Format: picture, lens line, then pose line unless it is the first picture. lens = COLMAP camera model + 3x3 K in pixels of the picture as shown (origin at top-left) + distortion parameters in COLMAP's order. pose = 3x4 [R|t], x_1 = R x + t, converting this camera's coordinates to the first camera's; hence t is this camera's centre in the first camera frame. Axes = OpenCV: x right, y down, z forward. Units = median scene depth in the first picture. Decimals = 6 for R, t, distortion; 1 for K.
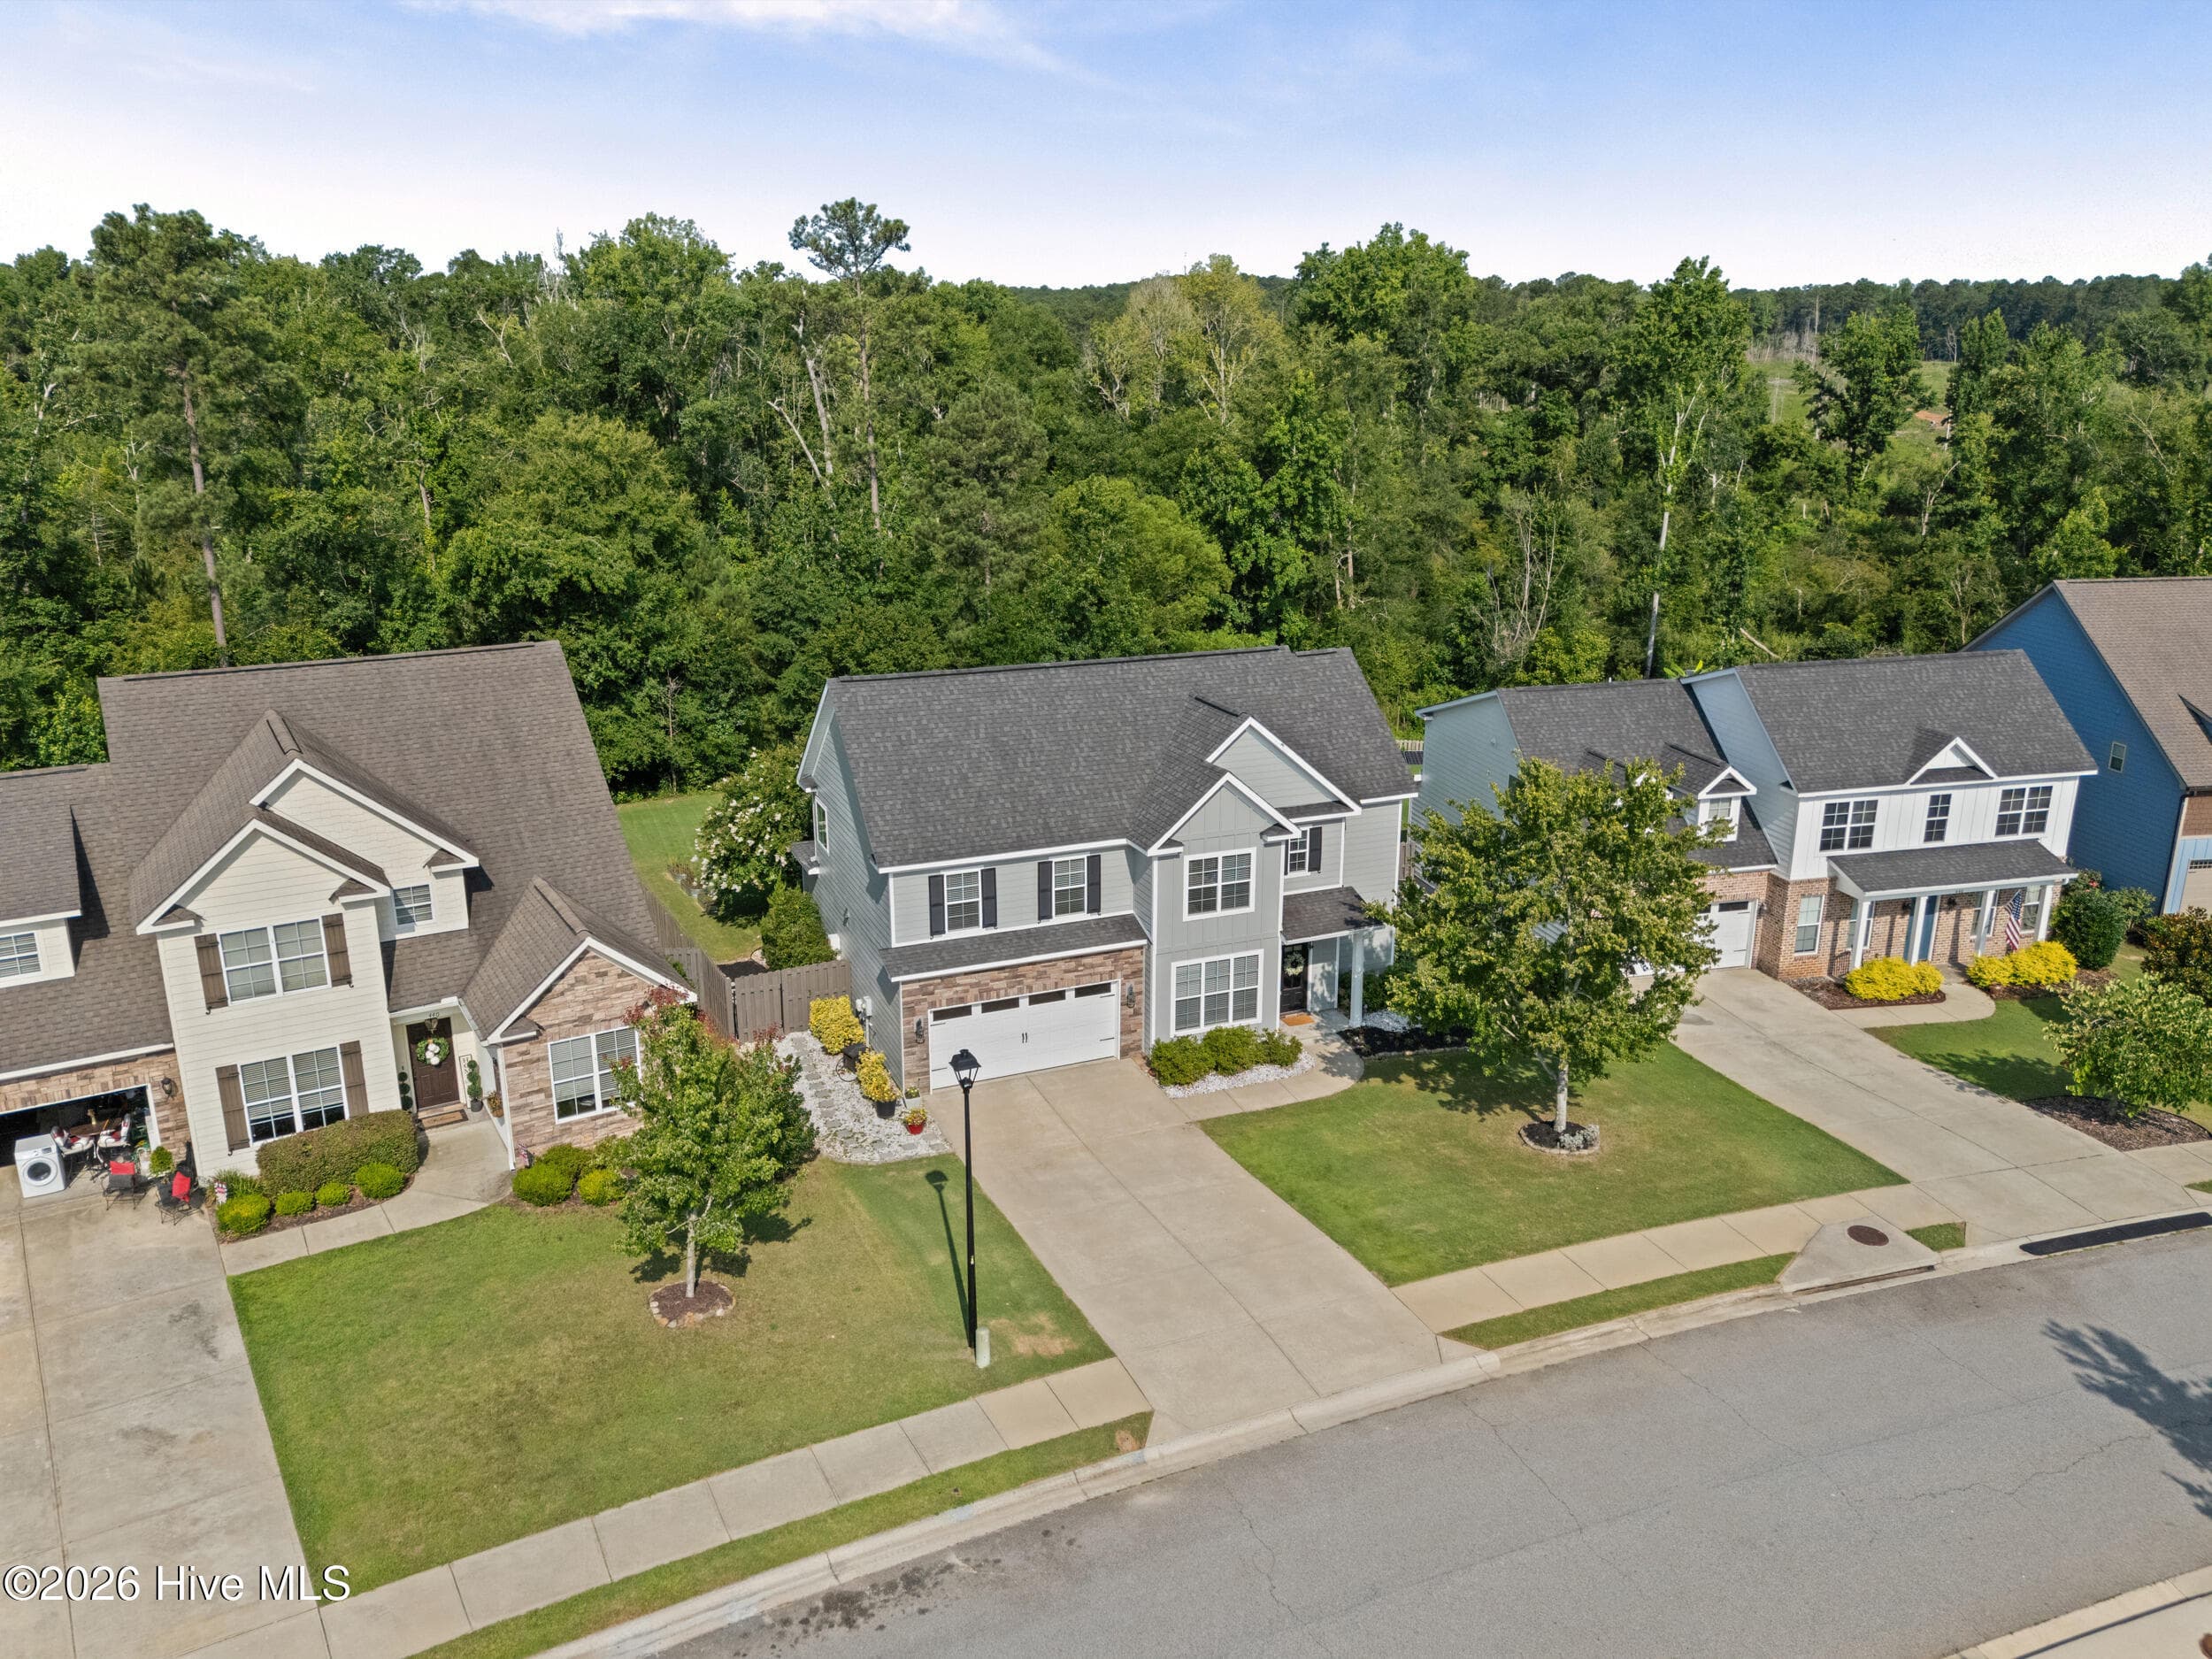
lens RADIAL K [[1624.3, 0, 1110.6], [0, 1624.3, 823.5], [0, 0, 1]] dist [0.057458, -0.016168]
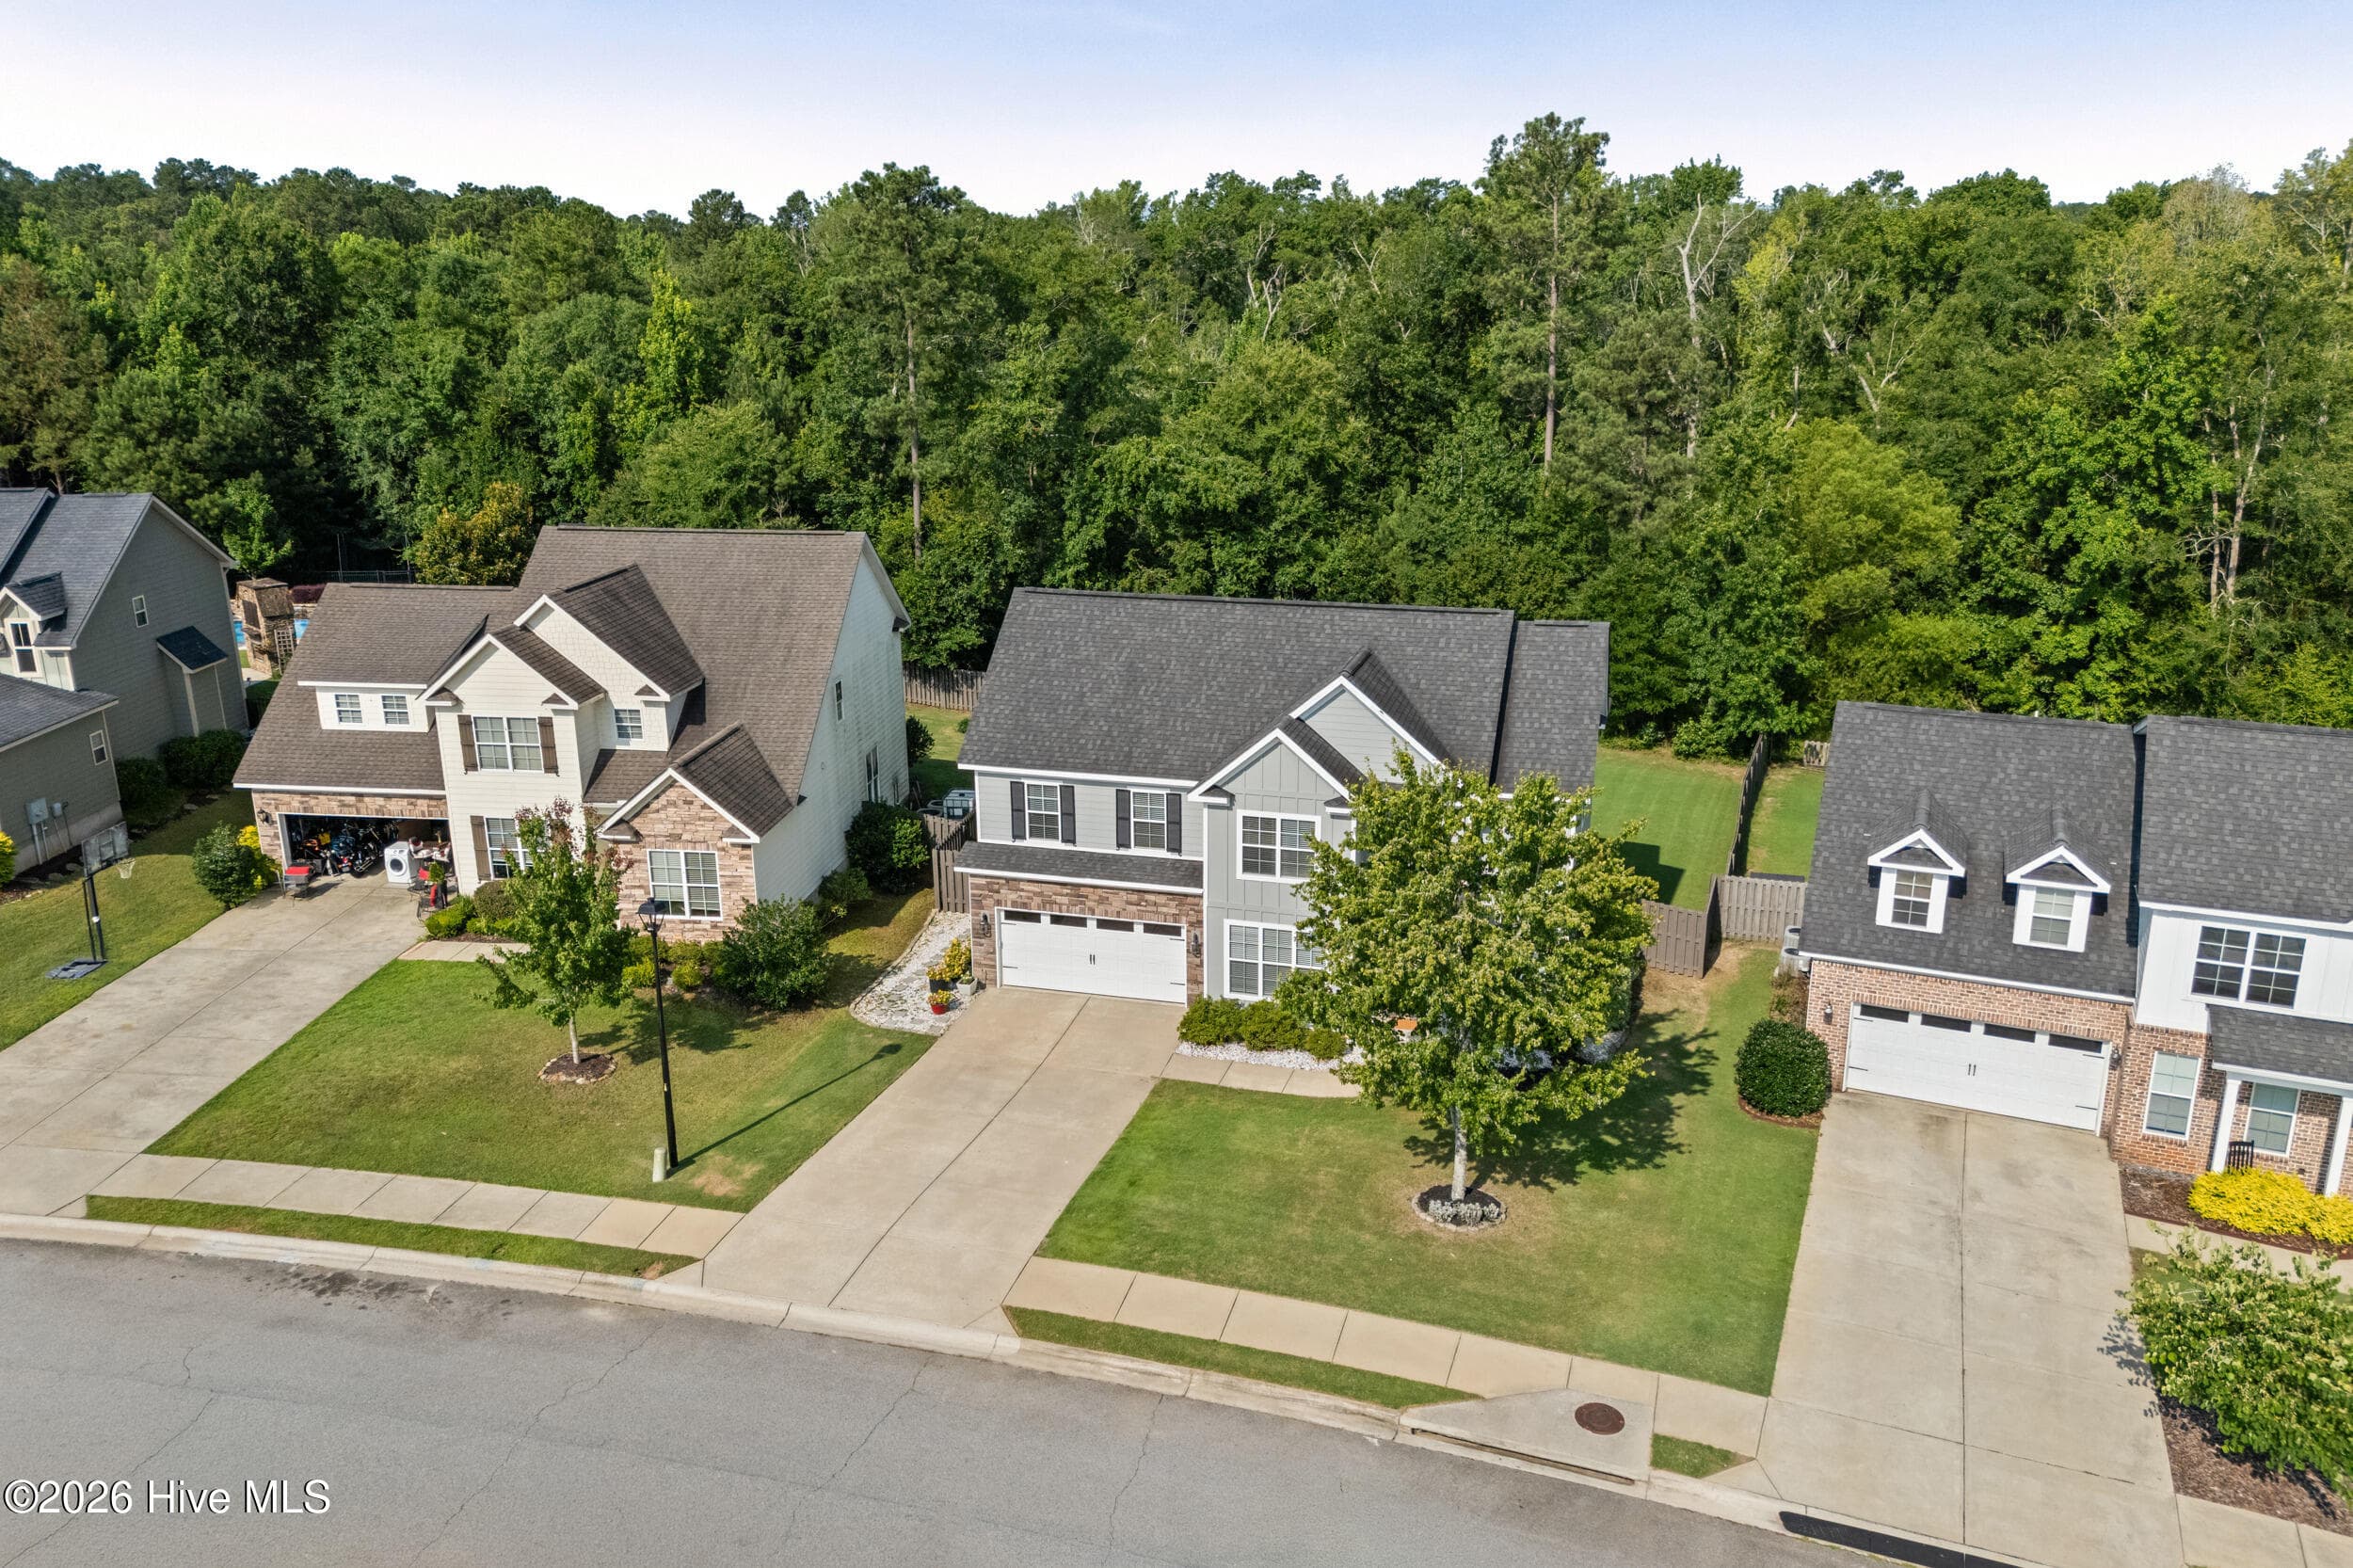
lens RADIAL K [[1725.5, 0, 1180.1], [0, 1725.5, 778.6], [0, 0, 1]] dist [0.061797, -0.039808]
pose [[0.780443, 0.169680, -0.601761, 0.614230], [-0.168590, 0.983931, 0.058792, -0.050721], [0.602068, 0.055568, 0.796509, 0.172108]]
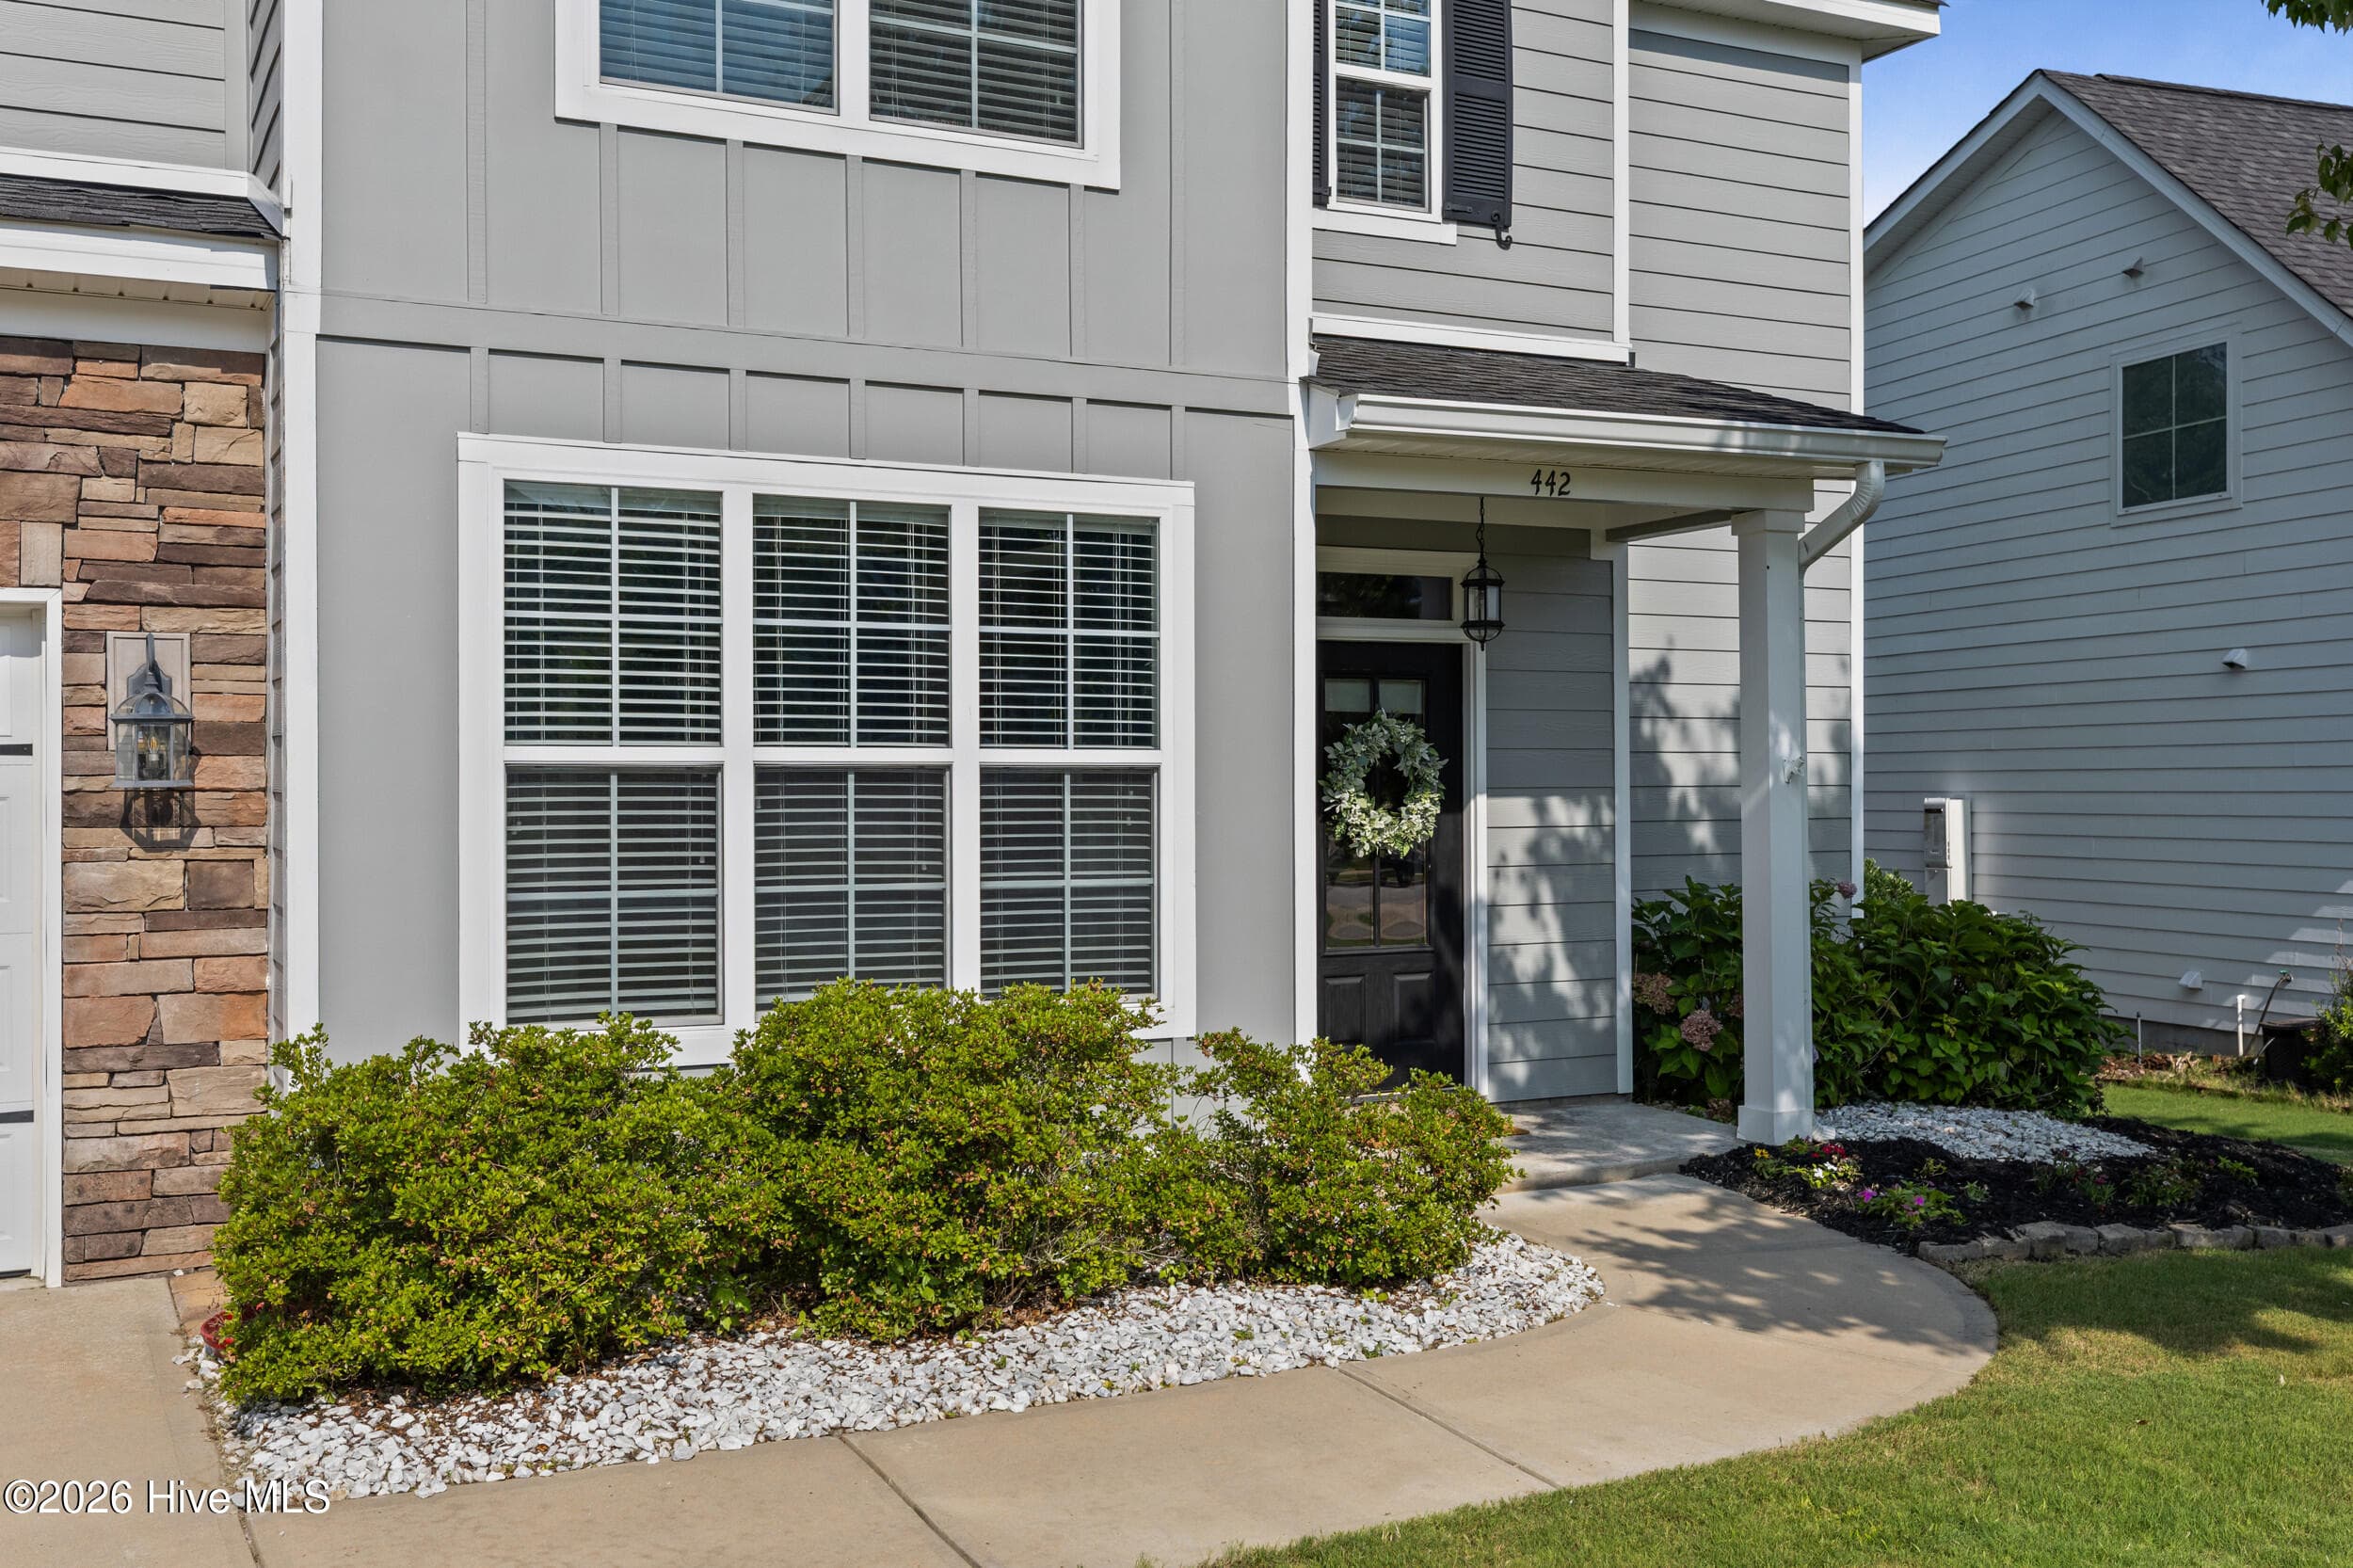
lens RADIAL K [[2107.4, 0, 1175.0], [0, 2107.4, 792.9], [0, 0, 1]] dist [-0.008726, 0.002651]
pose [[0.997151, -0.004381, 0.075302, 0.080402], [0.025683, 0.958380, -0.284337, 0.159875], [-0.070922, 0.285461, 0.955763, 0.849689]]
